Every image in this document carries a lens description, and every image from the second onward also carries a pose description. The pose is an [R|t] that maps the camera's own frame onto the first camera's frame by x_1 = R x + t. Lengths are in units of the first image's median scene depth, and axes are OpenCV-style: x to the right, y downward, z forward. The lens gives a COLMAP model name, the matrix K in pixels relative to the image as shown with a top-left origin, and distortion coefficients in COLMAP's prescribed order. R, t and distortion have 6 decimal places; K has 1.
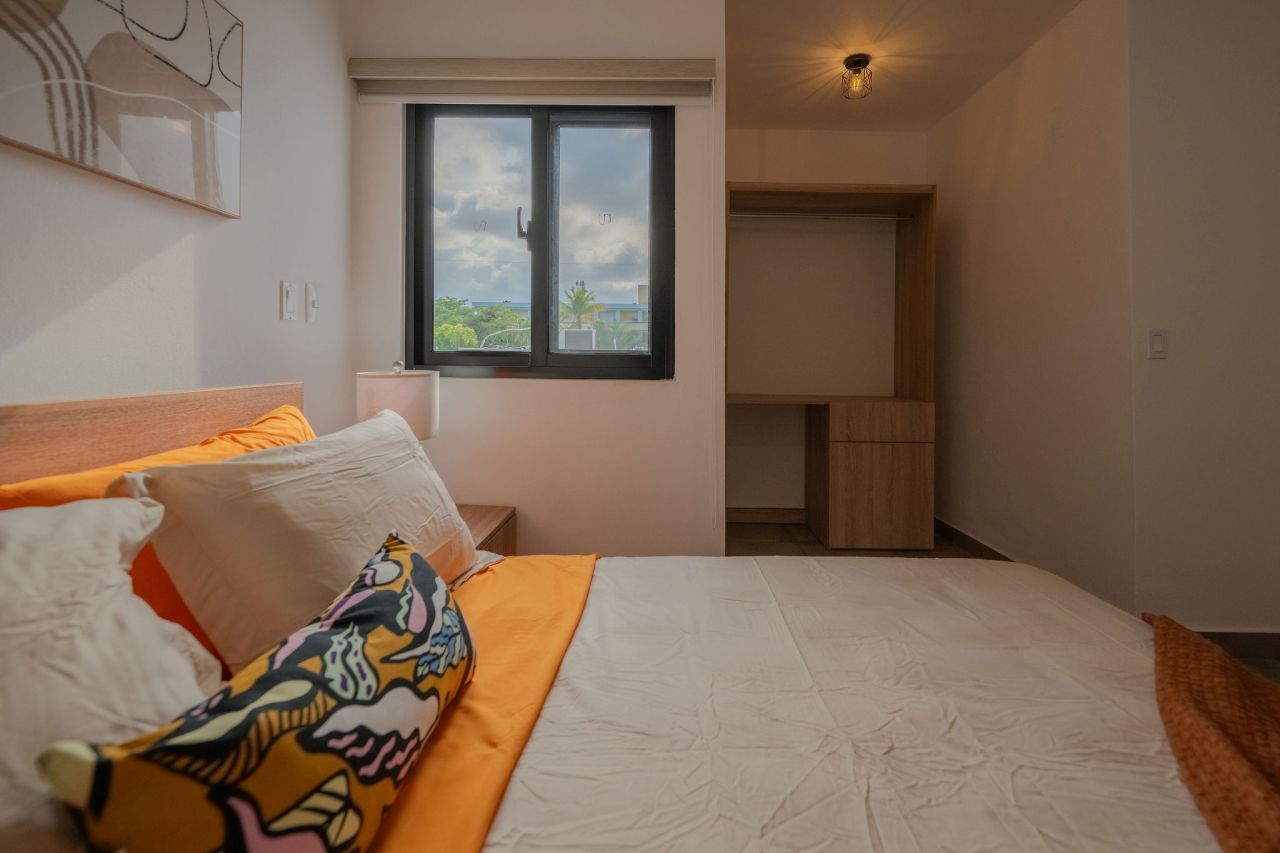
lens RADIAL K [[561.4, 0, 658.9], [0, 561.4, 361.9], [0, 0, 1]] dist [-0.000430, -0.000106]
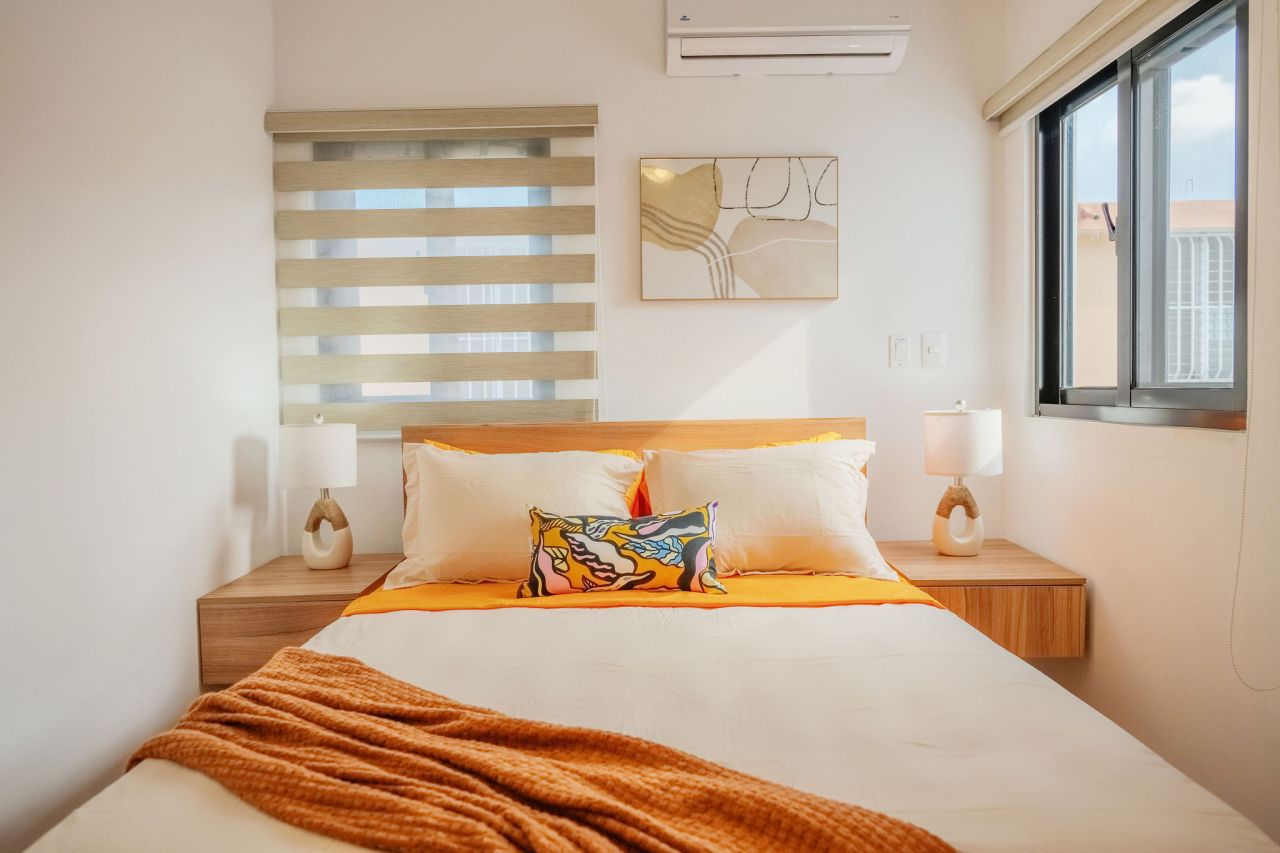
lens RADIAL K [[818.2, 0, 640.5], [0, 818.2, 422.7], [0, 0, 1]] dist [0.008050, 0.001318]
pose [[0.006201, 0.026194, -0.999638, 1.830319], [0.005016, 0.999643, 0.026226, -0.003557], [0.999968, -0.005176, 0.006067, 0.701437]]
